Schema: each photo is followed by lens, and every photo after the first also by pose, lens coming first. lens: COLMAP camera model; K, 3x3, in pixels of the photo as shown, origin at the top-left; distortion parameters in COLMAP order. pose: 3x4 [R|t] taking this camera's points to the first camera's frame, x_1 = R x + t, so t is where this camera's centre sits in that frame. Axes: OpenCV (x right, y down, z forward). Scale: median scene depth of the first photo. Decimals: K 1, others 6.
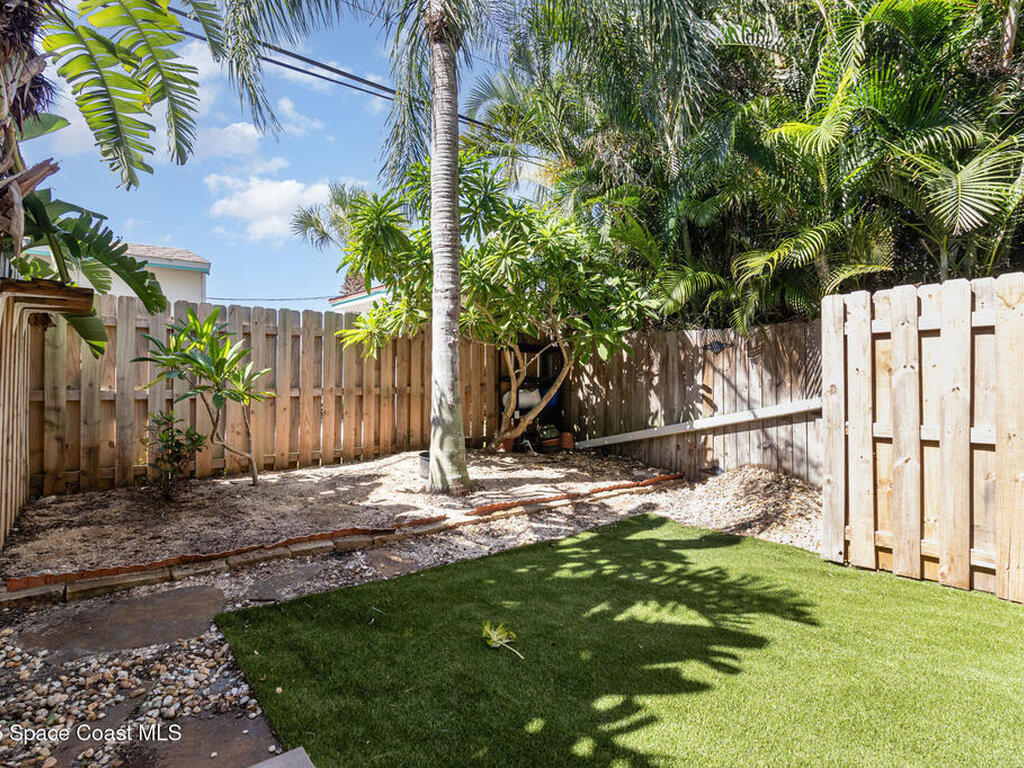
lens RADIAL K [[543.1, 0, 514.0], [0, 543.1, 383.1], [0, 0, 1]] dist [0.028300, 0.000654]
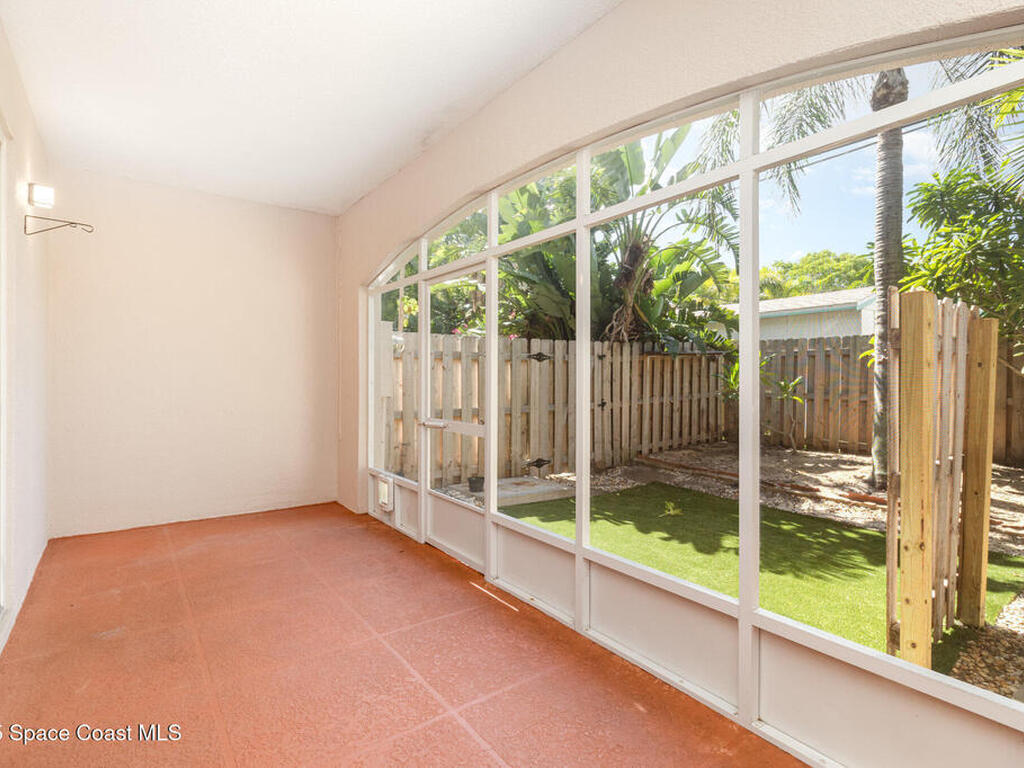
lens RADIAL K [[543.1, 0, 513.3], [0, 543.1, 384.6], [0, 0, 1]] dist [0.028300, 0.000654]
pose [[-0.056430, 0.009995, -0.998357, 1.322838], [0.002993, 0.999947, 0.009841, -0.041326], [0.998402, -0.002432, -0.056457, 0.297875]]
